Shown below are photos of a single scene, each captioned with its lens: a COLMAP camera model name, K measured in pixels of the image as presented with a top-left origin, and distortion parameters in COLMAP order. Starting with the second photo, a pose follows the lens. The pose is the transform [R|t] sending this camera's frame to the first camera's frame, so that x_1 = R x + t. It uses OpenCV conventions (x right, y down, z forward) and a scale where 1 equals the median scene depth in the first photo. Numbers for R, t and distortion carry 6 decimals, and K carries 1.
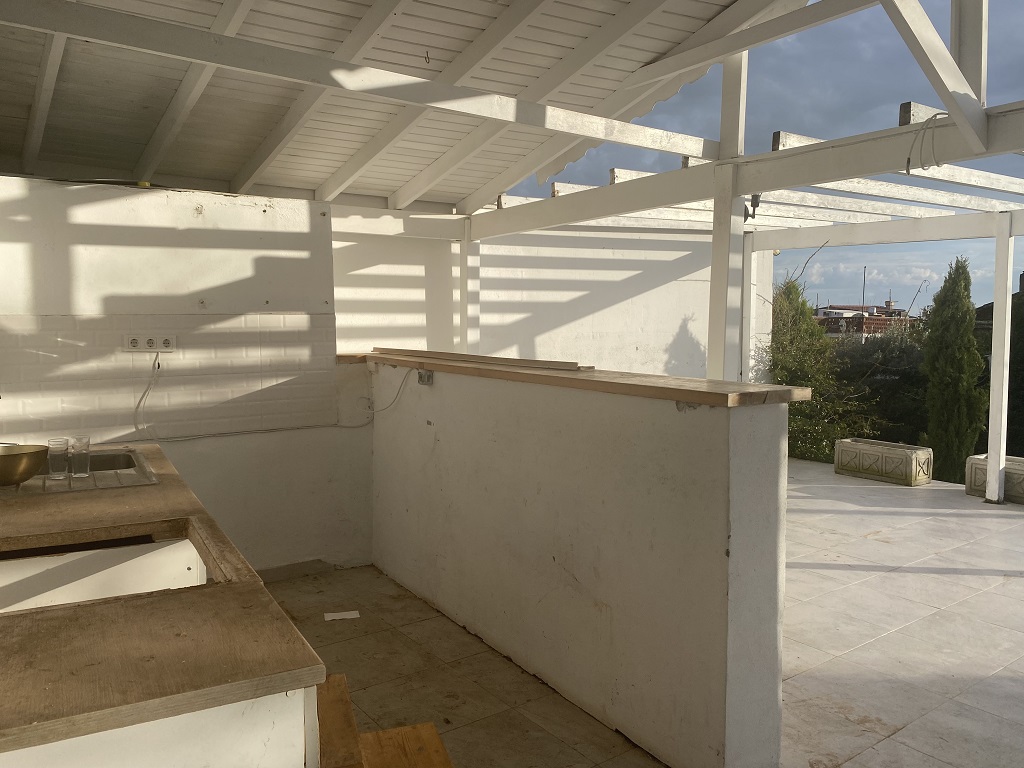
lens RADIAL K [[782.2, 0, 512.3], [0, 782.2, 389.7], [0, 0, 1]] dist [-0.001792, -0.000394]
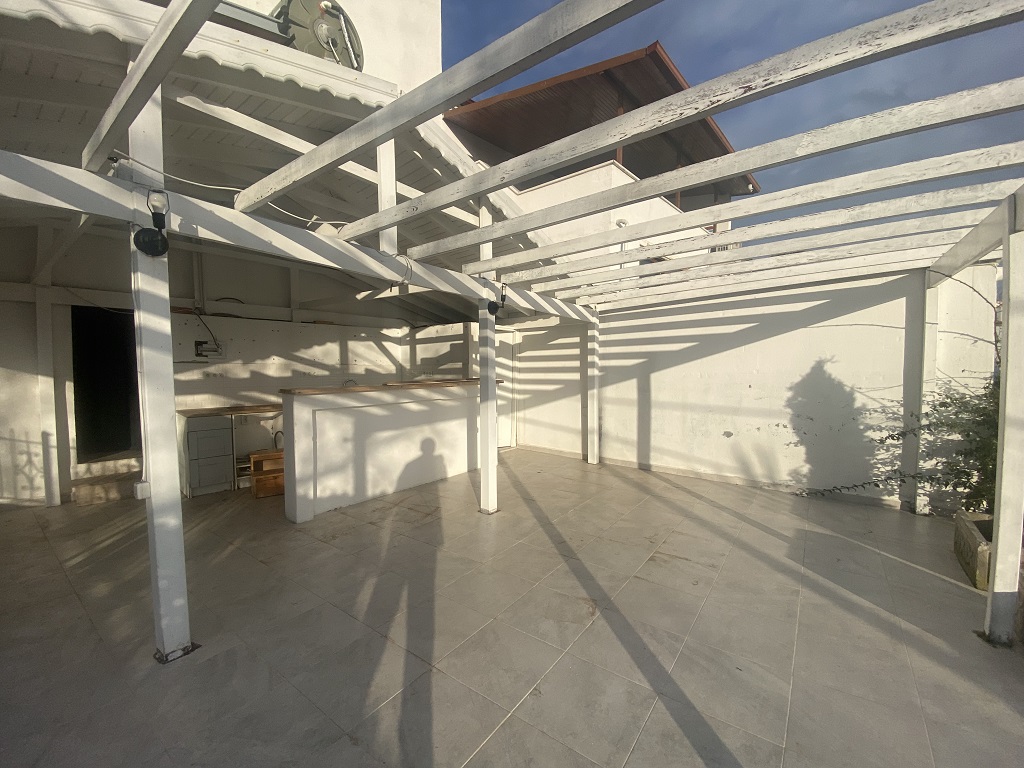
lens RADIAL K [[426.3, 0, 521.4], [0, 426.3, 382.5], [0, 0, 1]] dist [-0.004036, -0.010562]
pose [[0.289733, 0.039358, -0.956298, 0.872411], [-0.076807, 0.996888, 0.017758, -0.049942], [0.954021, 0.068306, 0.291855, 0.544149]]
